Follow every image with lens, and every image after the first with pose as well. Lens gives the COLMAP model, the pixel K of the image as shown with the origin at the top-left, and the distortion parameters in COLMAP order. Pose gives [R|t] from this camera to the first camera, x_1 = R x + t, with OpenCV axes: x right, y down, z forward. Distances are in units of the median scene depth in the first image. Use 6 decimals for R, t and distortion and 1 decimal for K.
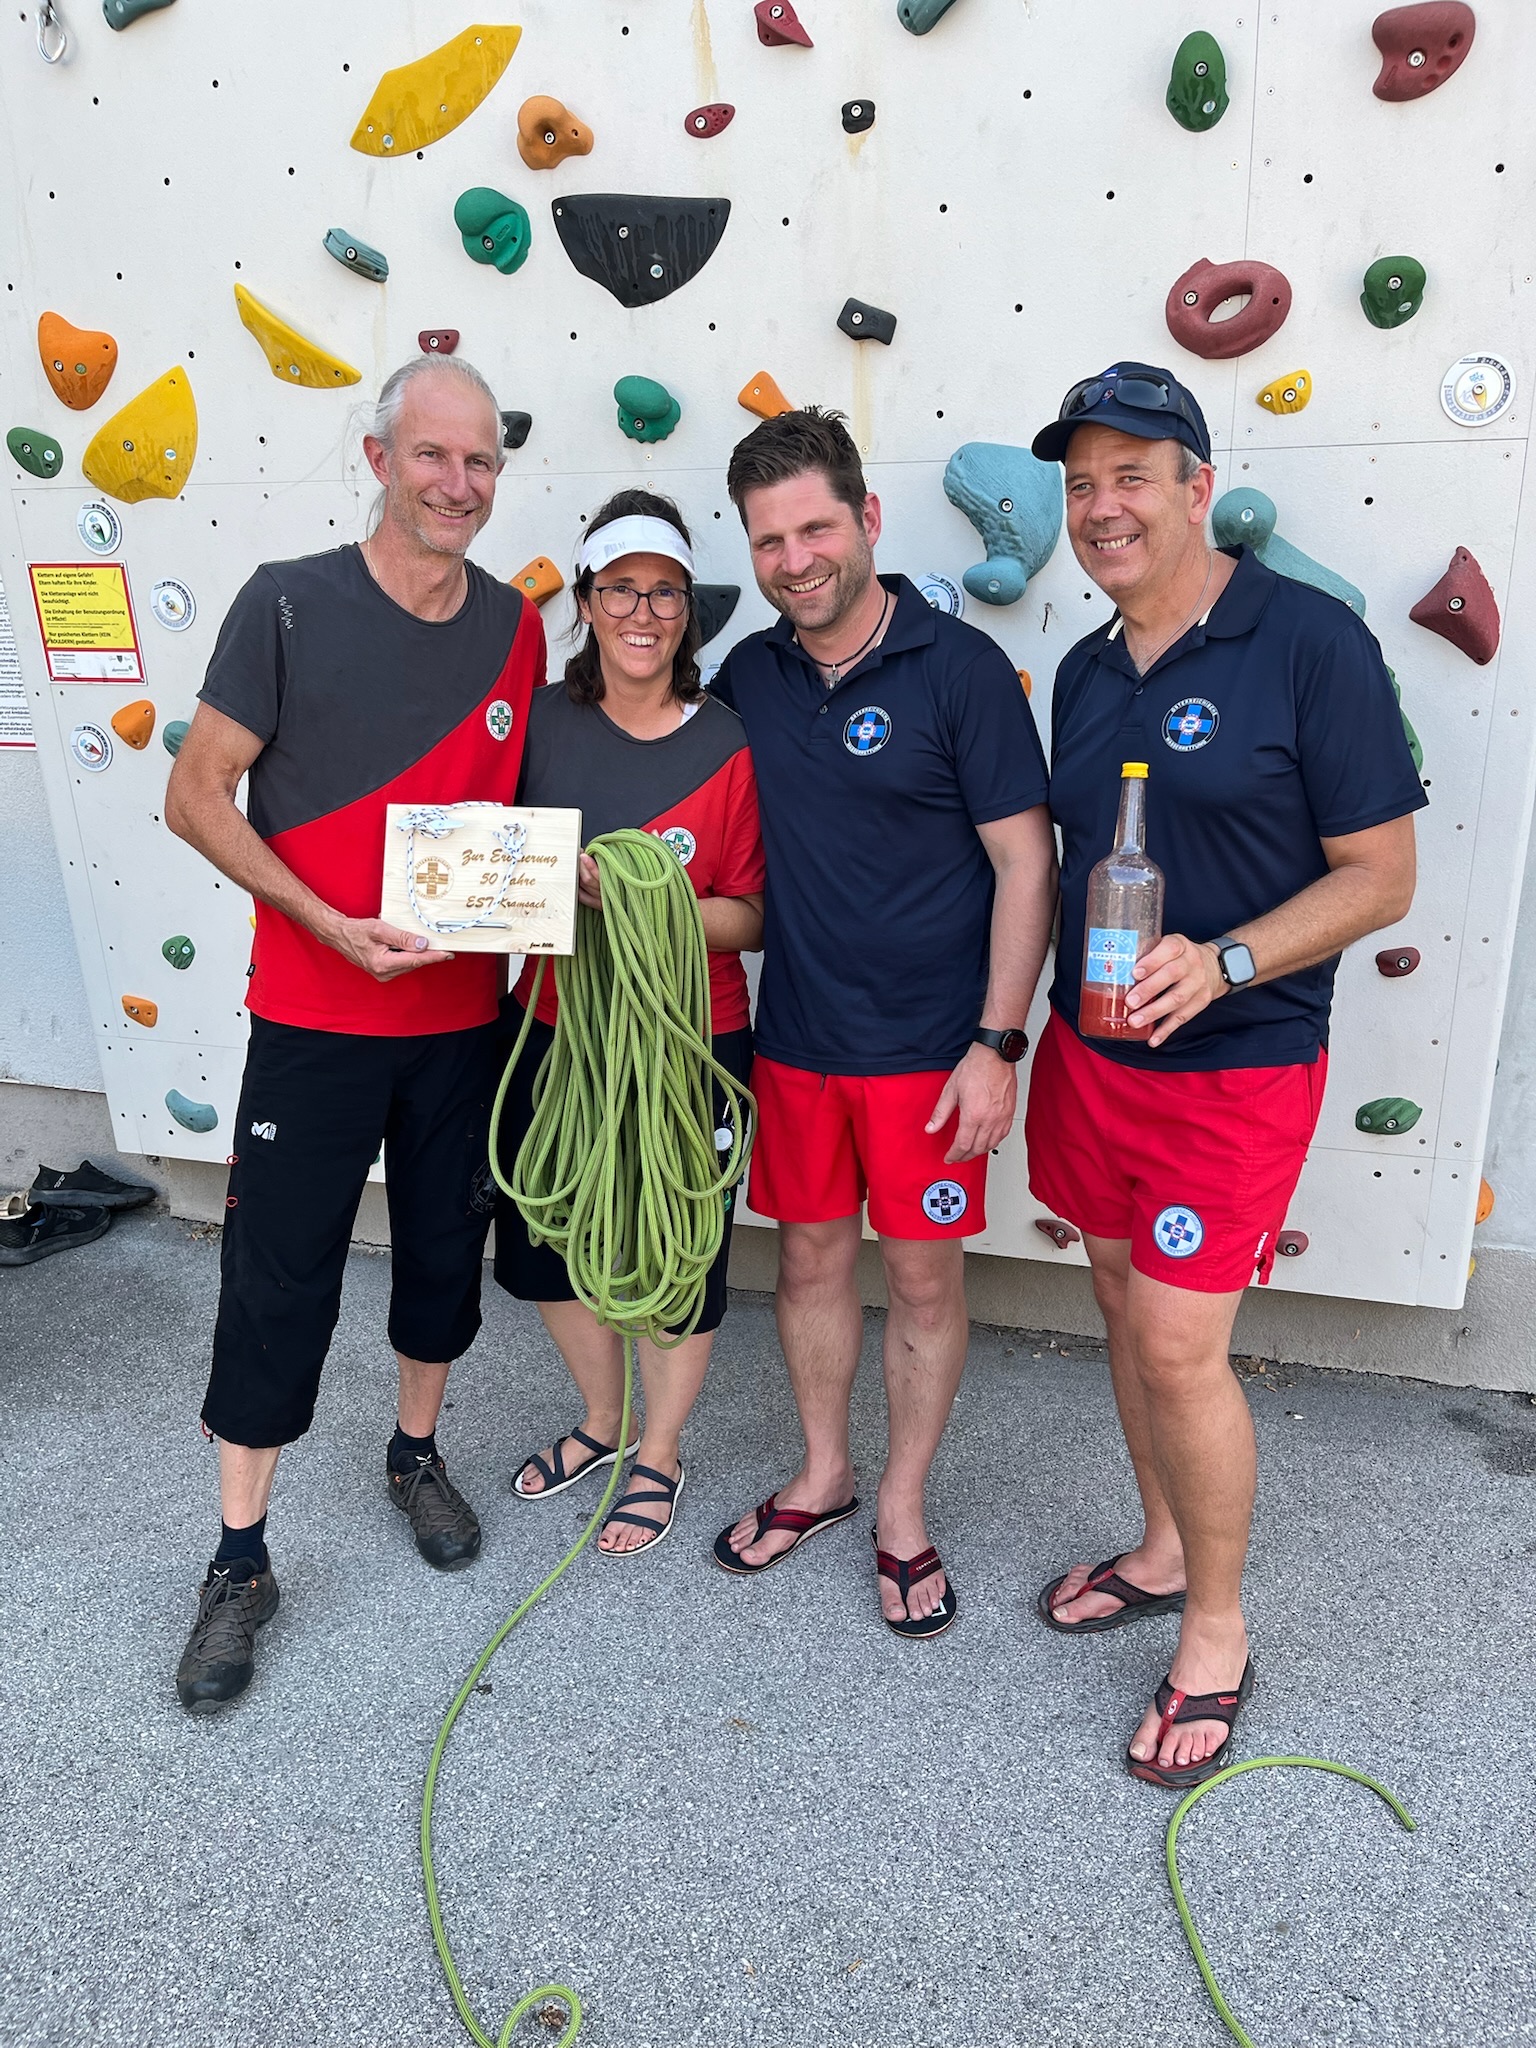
lens RADIAL K [[1518.3, 0, 768.0], [0, 1518.3, 1024.0], [0, 0, 1]] dist [0.091850, -0.123775]
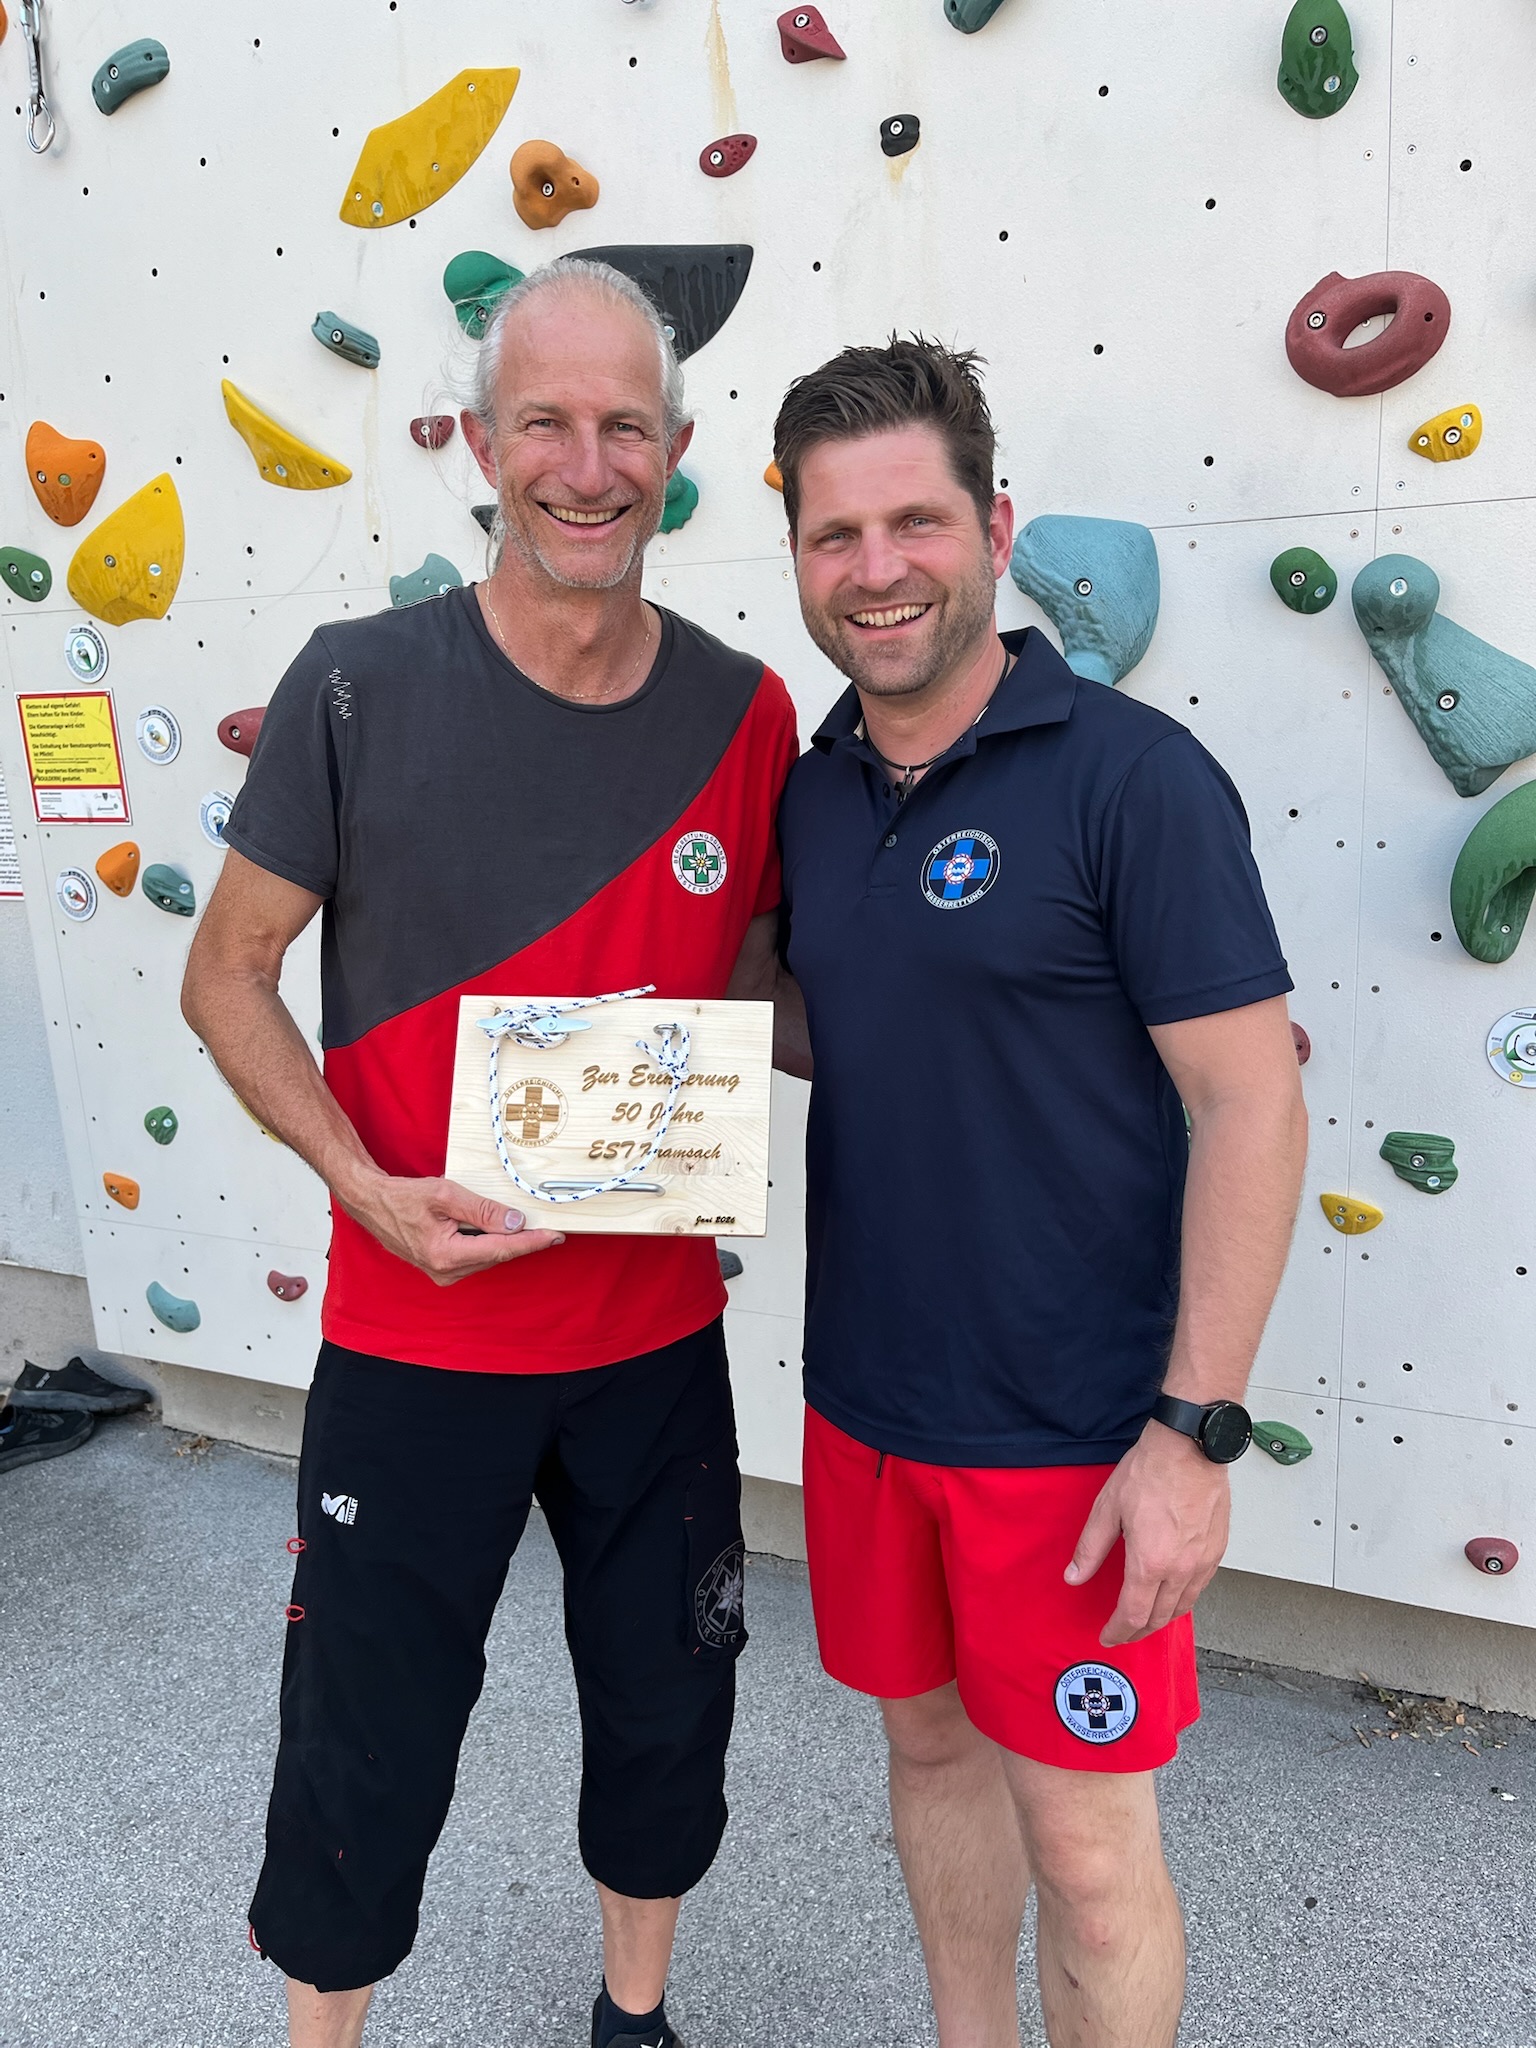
lens RADIAL K [[1530.0, 0, 778.4], [0, 1530.0, 1024.5], [0, 0, 1]] dist [0.092025, -0.133863]
pose [[0.992519, 0.013245, -0.121366, 0.088204], [-0.026562, 0.993711, -0.108776, -0.020569], [0.119162, 0.111186, 0.986630, 0.196931]]
